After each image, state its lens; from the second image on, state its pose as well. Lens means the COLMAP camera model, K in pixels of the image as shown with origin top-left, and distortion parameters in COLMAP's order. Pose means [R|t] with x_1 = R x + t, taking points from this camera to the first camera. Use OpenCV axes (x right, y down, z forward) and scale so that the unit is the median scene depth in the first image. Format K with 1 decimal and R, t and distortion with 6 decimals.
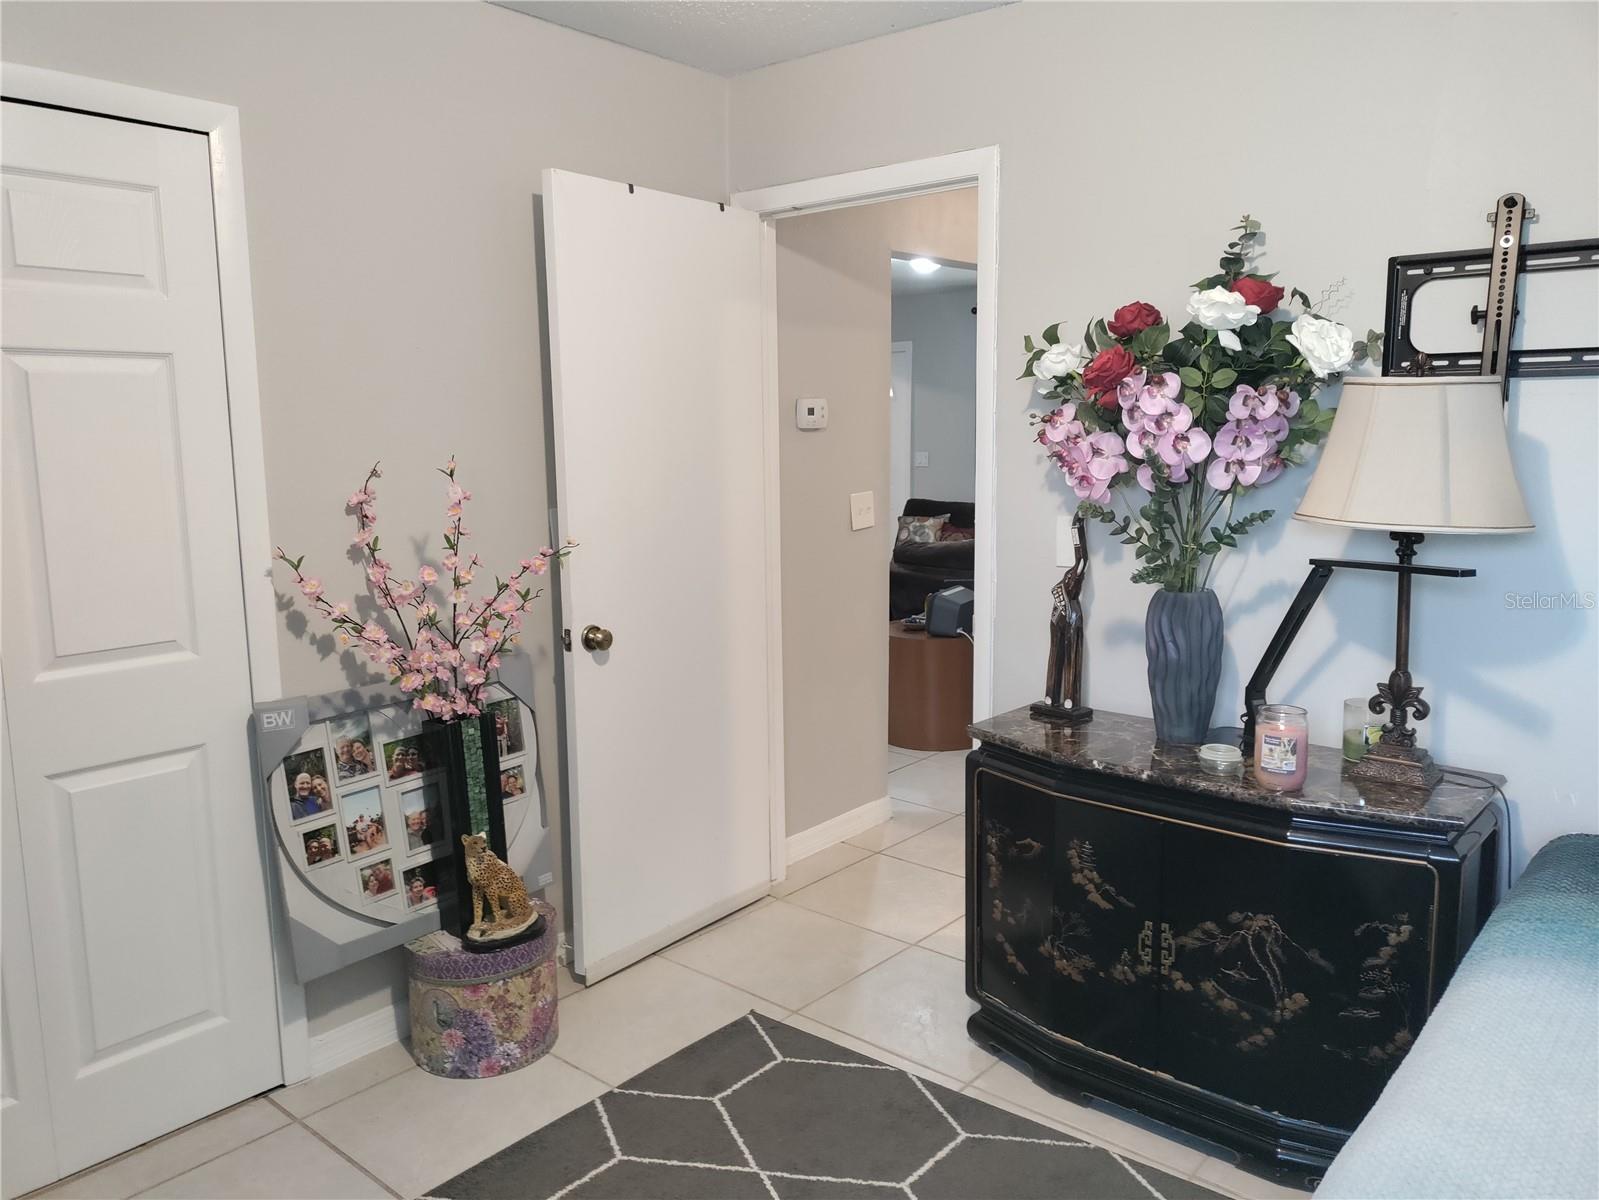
lens RADIAL K [[1119.3, 0, 799.5], [0, 1119.3, 600.0], [0, 0, 1]] dist [0.077603, -0.103136]
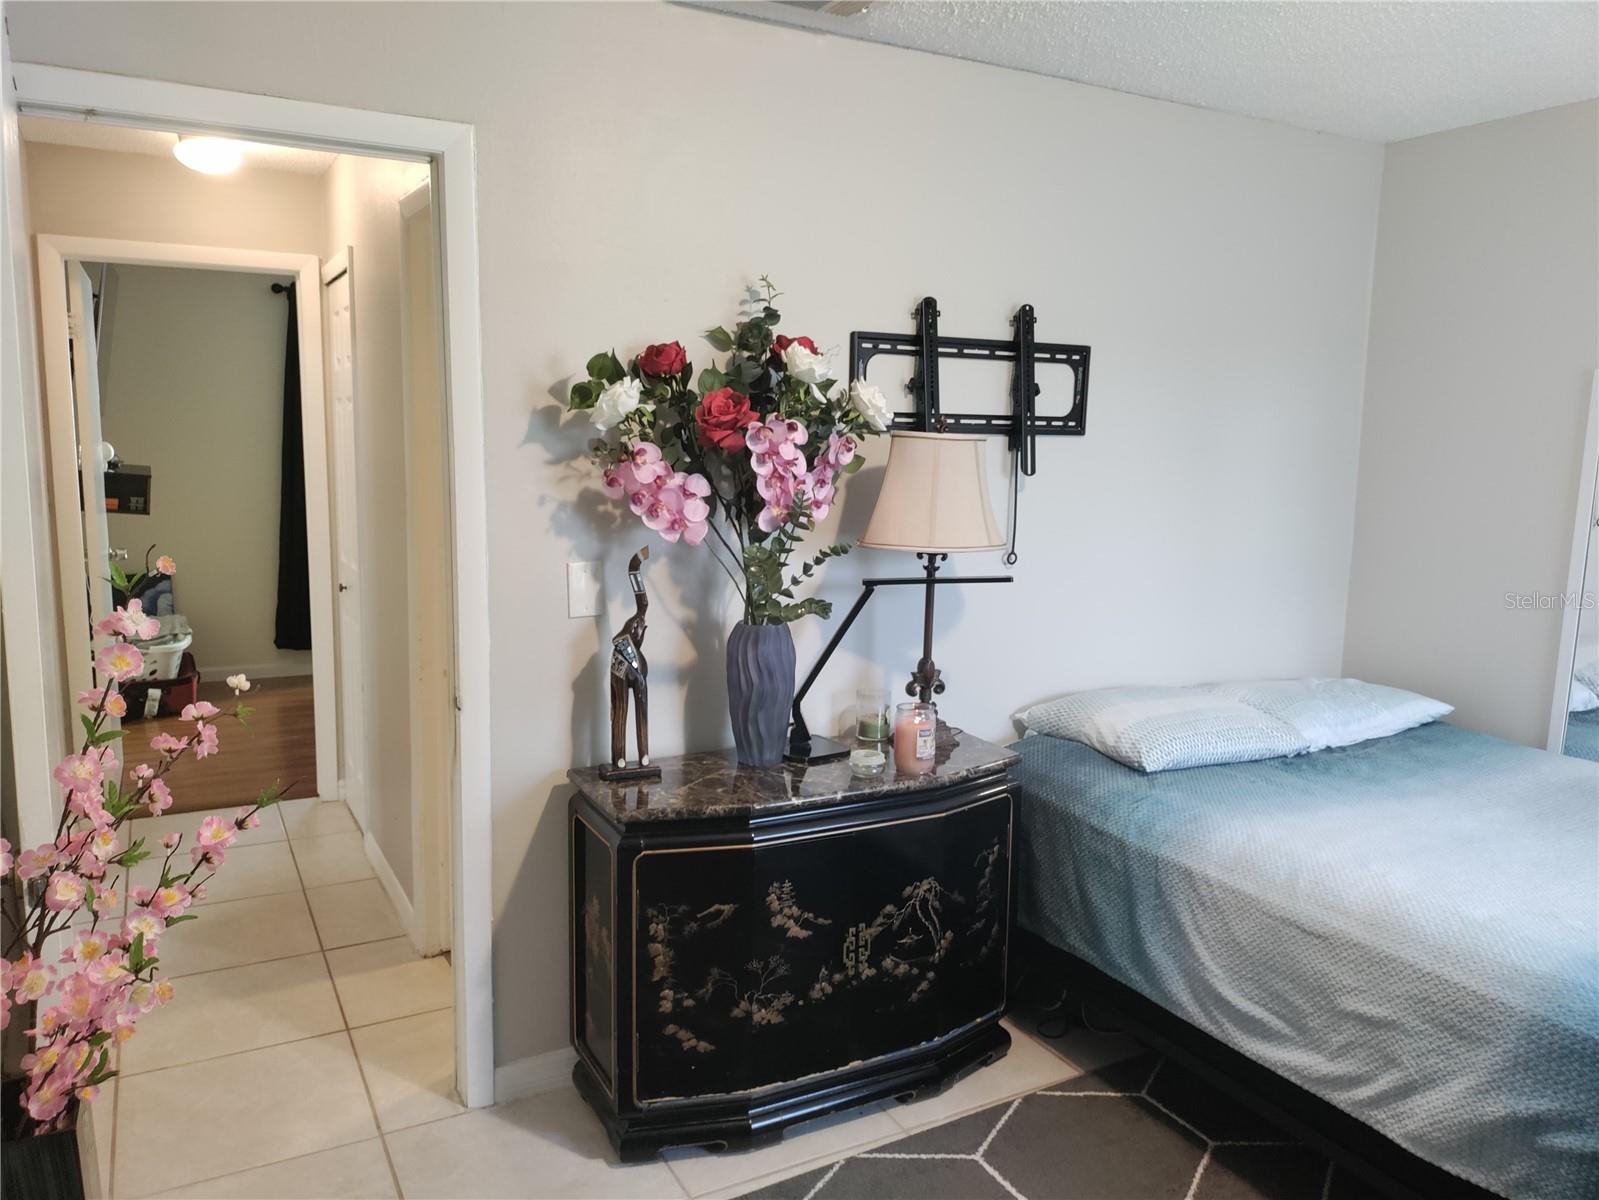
lens RADIAL K [[1171.5, 0, 799.5], [0, 1171.5, 600.0], [0, 0, 1]] dist [0.087175, -0.128861]
pose [[0.384411, -0.117282, 0.915682, -0.707585], [0.119895, 0.989839, 0.076447, -0.118813], [-0.915344, 0.080398, 0.394566, 0.578401]]
